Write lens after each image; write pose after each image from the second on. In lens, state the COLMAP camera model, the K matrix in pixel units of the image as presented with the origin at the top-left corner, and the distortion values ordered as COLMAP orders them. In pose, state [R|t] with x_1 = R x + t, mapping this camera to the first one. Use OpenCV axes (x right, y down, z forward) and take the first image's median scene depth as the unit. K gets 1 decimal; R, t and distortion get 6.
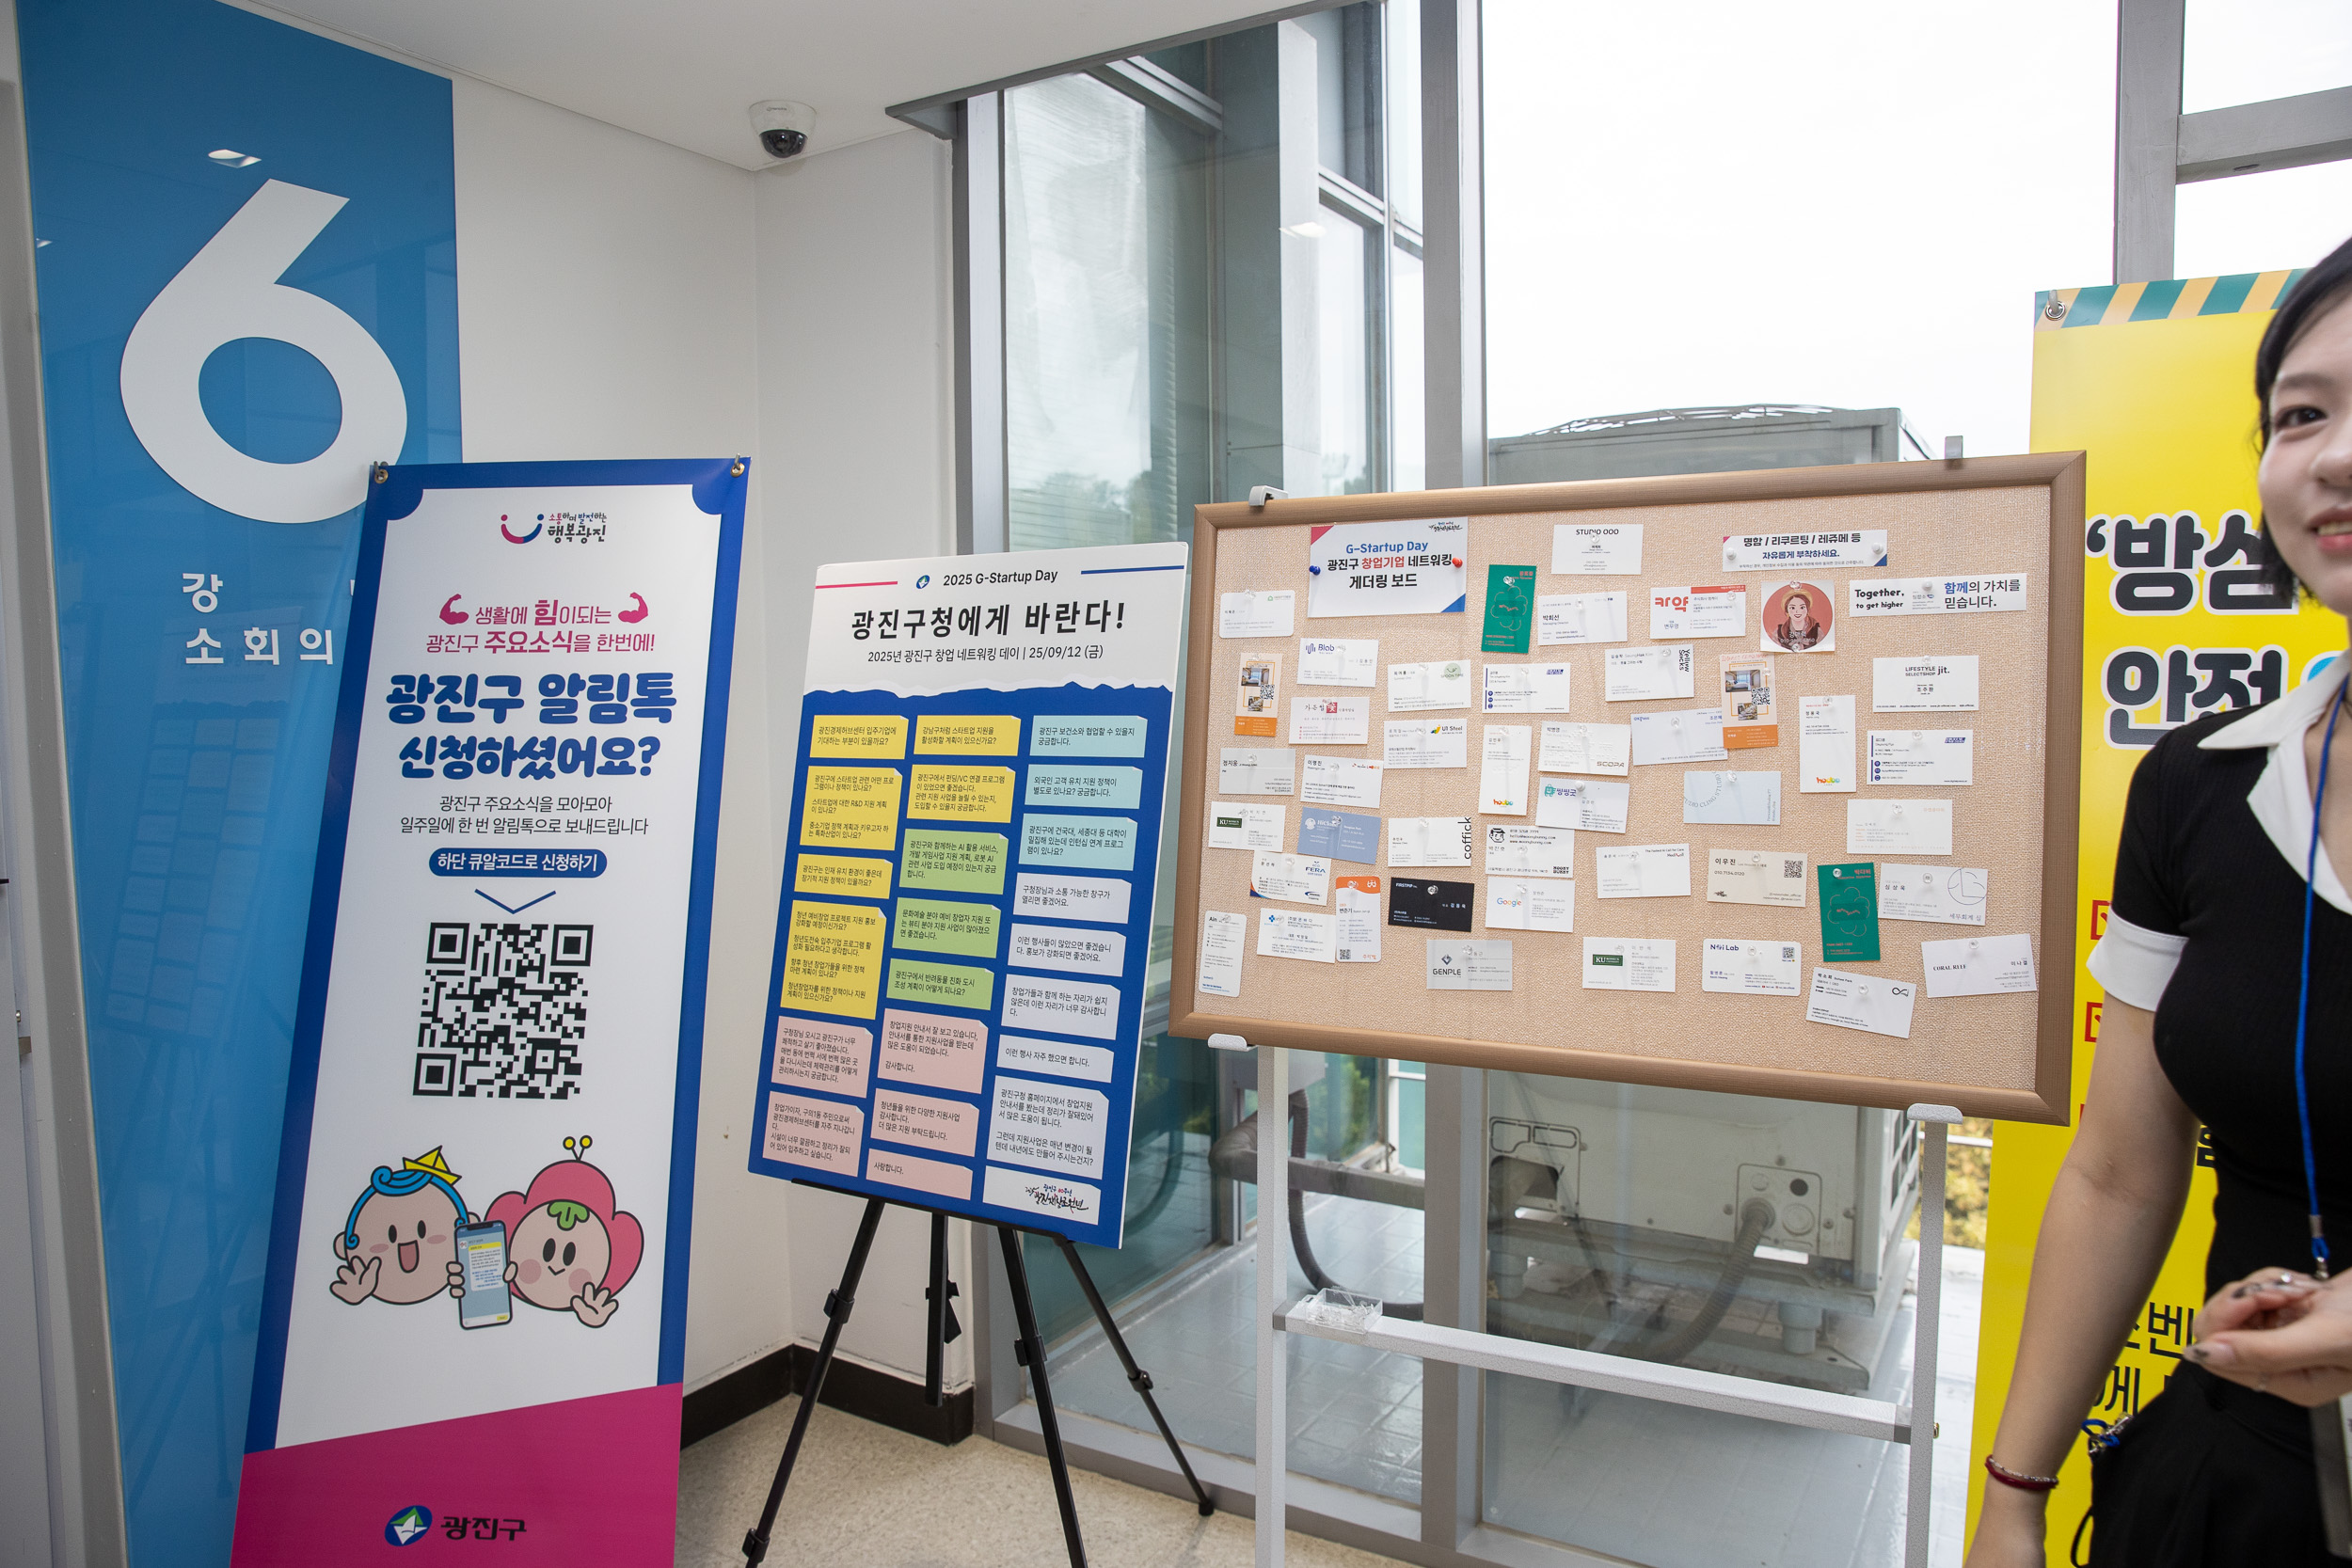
lens RADIAL K [[1576.9, 0, 1176.0], [0, 1576.9, 784.0], [0, 0, 1]] dist [-0.105503, 0.077892]
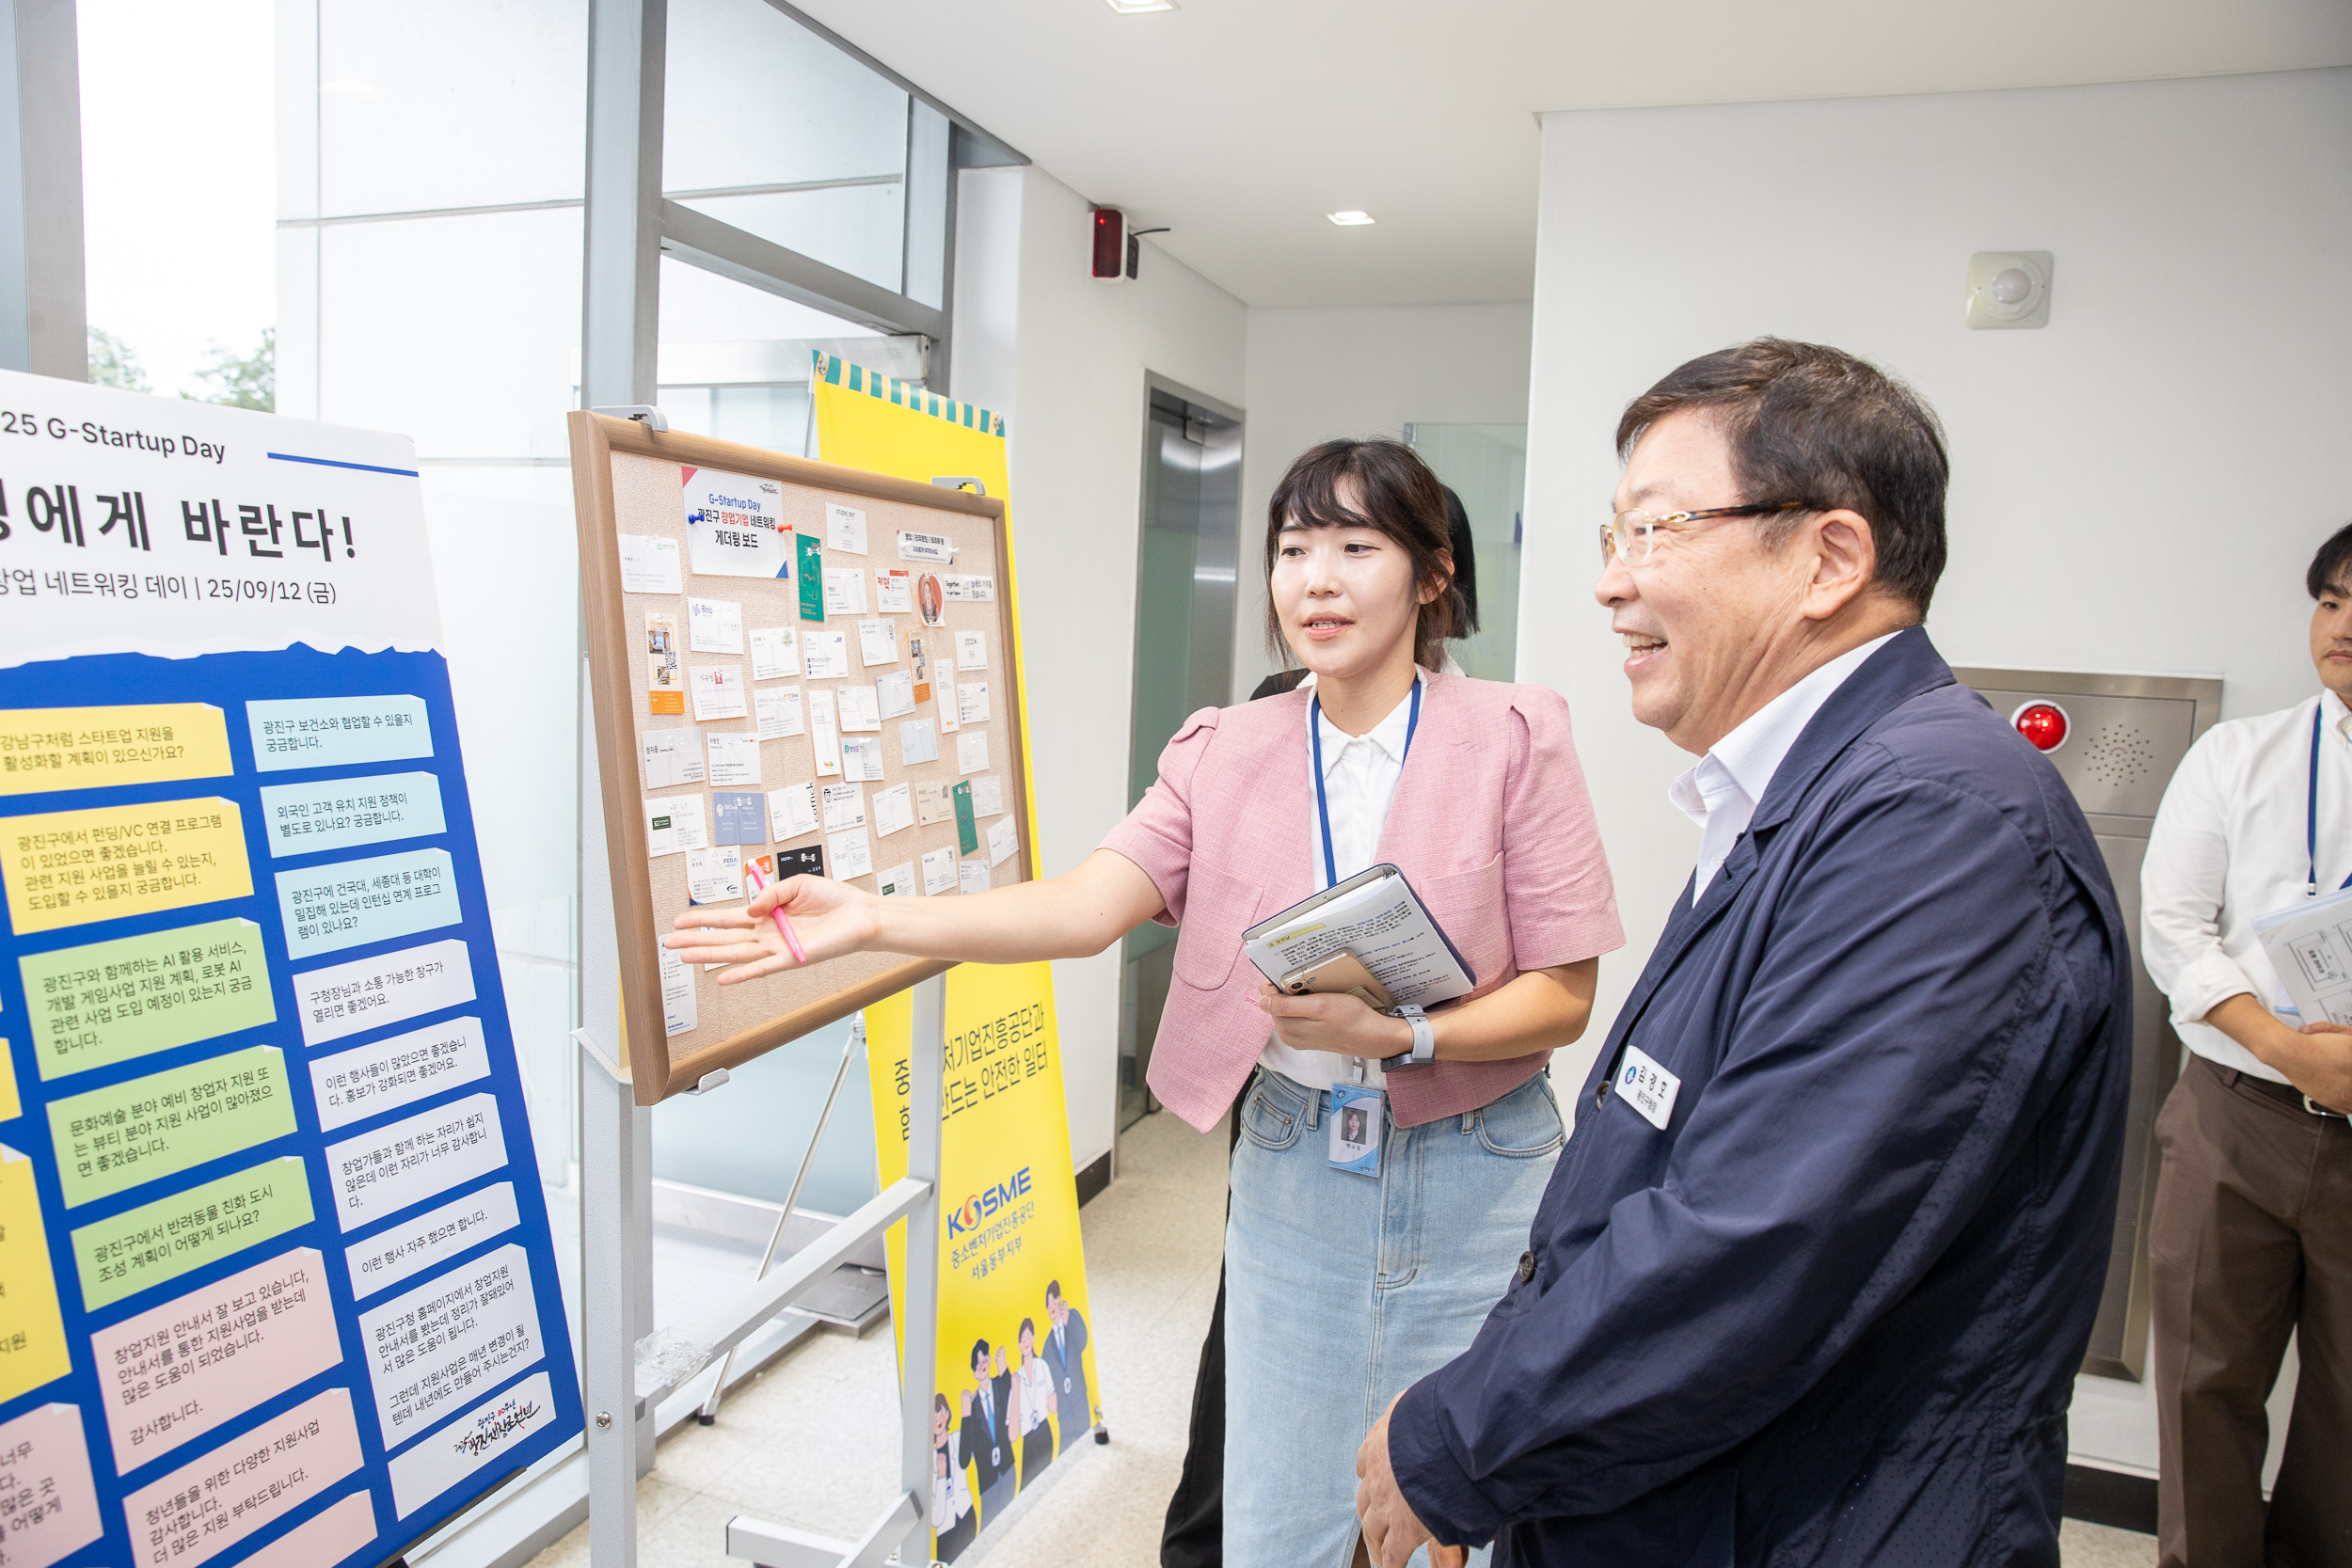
lens RADIAL K [[1576.9, 0, 1176.0], [0, 1576.9, 784.0], [0, 0, 1]] dist [-0.105503, 0.077892]
pose [[-0.190940, -0.096175, 0.976879, -0.703166], [0.025844, 0.994351, 0.102947, -0.062663], [-0.981261, 0.044903, -0.187376, 0.785988]]
